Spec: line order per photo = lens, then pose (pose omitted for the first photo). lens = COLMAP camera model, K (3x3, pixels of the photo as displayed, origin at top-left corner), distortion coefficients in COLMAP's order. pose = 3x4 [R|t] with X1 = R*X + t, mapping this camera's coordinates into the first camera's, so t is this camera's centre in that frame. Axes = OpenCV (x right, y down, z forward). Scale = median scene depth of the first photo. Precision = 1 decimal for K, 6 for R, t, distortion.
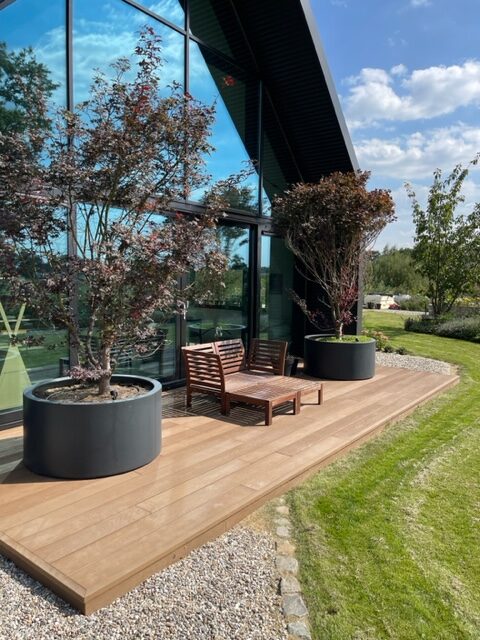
lens RADIAL K [[480.8, 0, 239.9], [0, 480.8, 317.3], [0, 0, 1]] dist [0.061629, -0.096842]
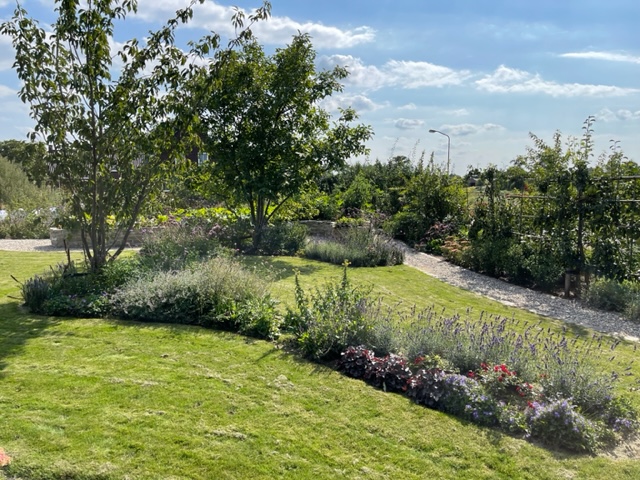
lens RADIAL K [[480.8, 0, 319.5], [0, 480.8, 237.1], [0, 0, 1]] dist [0.061629, -0.096842]
pose [[0.600213, -0.104850, 0.792938, 0.238988], [0.080589, 0.994253, 0.070468, -0.063371], [-0.795770, 0.021606, 0.605214, 0.771209]]
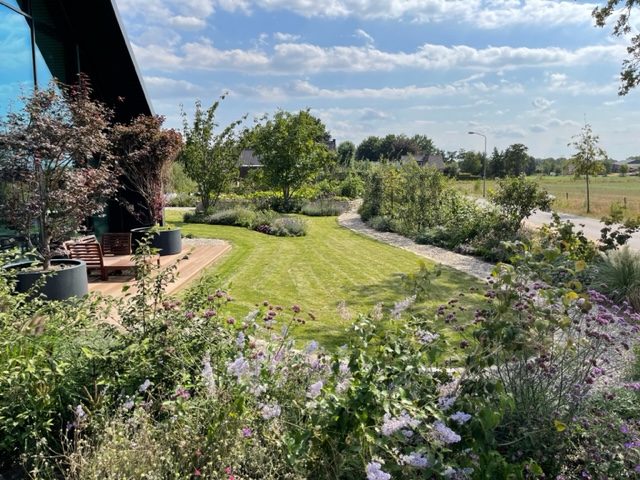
lens RADIAL K [[480.8, 0, 319.5], [0, 480.8, 237.1], [0, 0, 1]] dist [0.061629, -0.096842]
pose [[0.796105, -0.103856, 0.596180, -0.206162], [0.074834, 0.994497, 0.073315, -0.002675], [-0.600513, -0.013752, 0.799496, -0.358154]]
